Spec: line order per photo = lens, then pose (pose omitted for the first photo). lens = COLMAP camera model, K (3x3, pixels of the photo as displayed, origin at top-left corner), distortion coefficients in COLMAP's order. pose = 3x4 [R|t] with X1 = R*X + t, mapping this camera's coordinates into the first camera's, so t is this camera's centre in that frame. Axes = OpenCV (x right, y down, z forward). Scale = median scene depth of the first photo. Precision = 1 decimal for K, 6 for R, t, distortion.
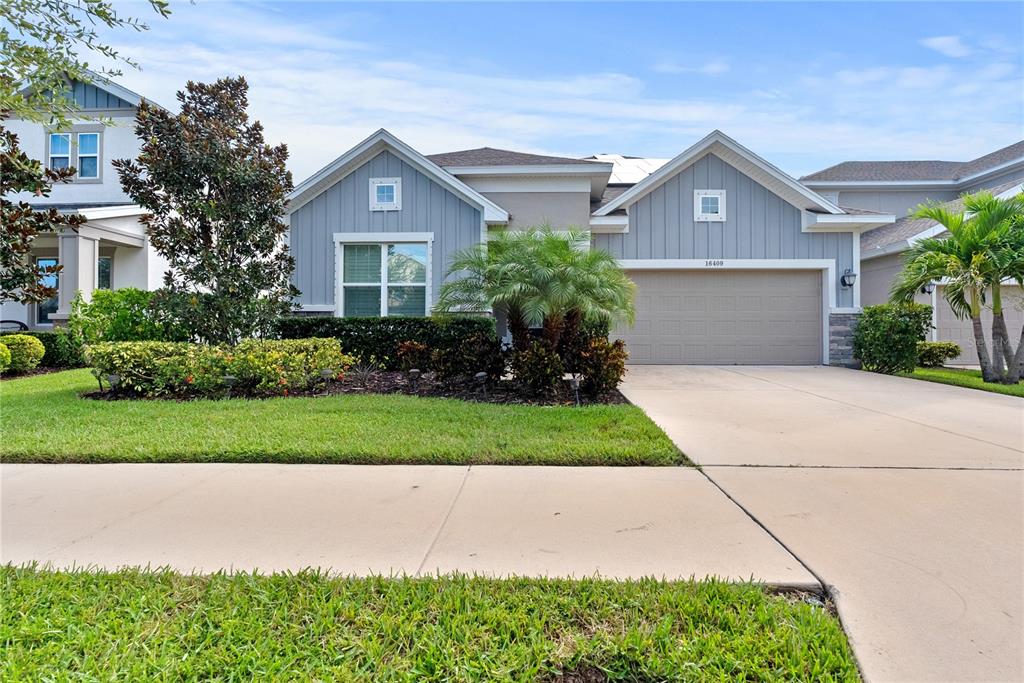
lens RADIAL K [[472.7, 0, 511.0], [0, 472.7, 333.3], [0, 0, 1]] dist [-0.002688, -0.000618]
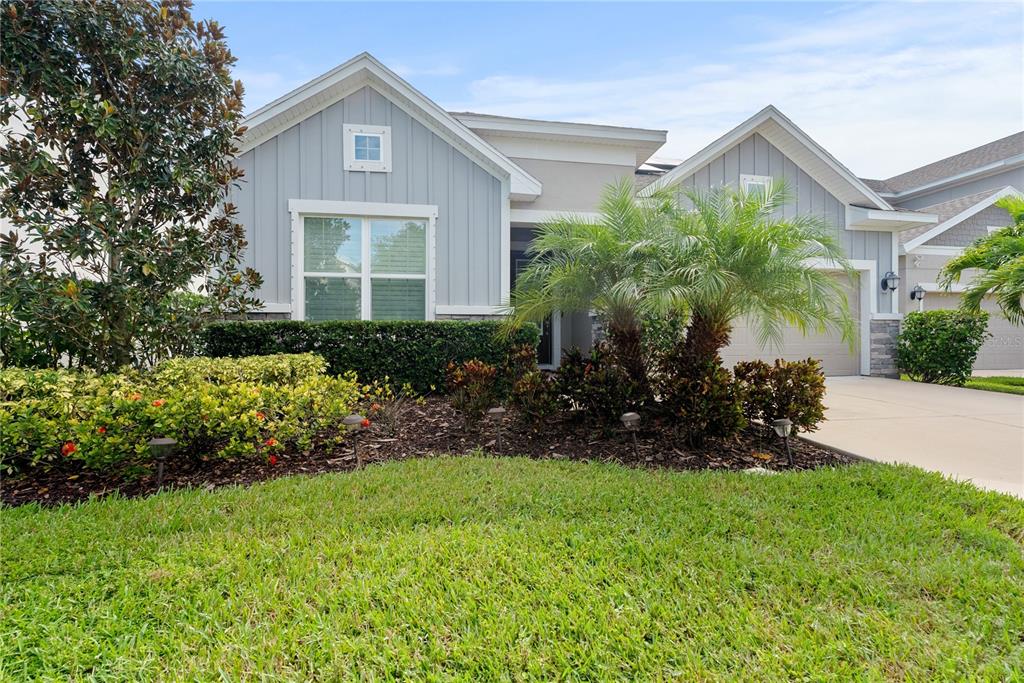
lens RADIAL K [[472.7, 0, 516.4], [0, 472.7, 340.4], [0, 0, 1]] dist [-0.002688, -0.000618]
pose [[0.975979, -0.004903, 0.217809, -0.225481], [0.003809, 0.999978, 0.005443, -0.010285], [-0.217830, -0.004482, 0.975976, 0.285687]]
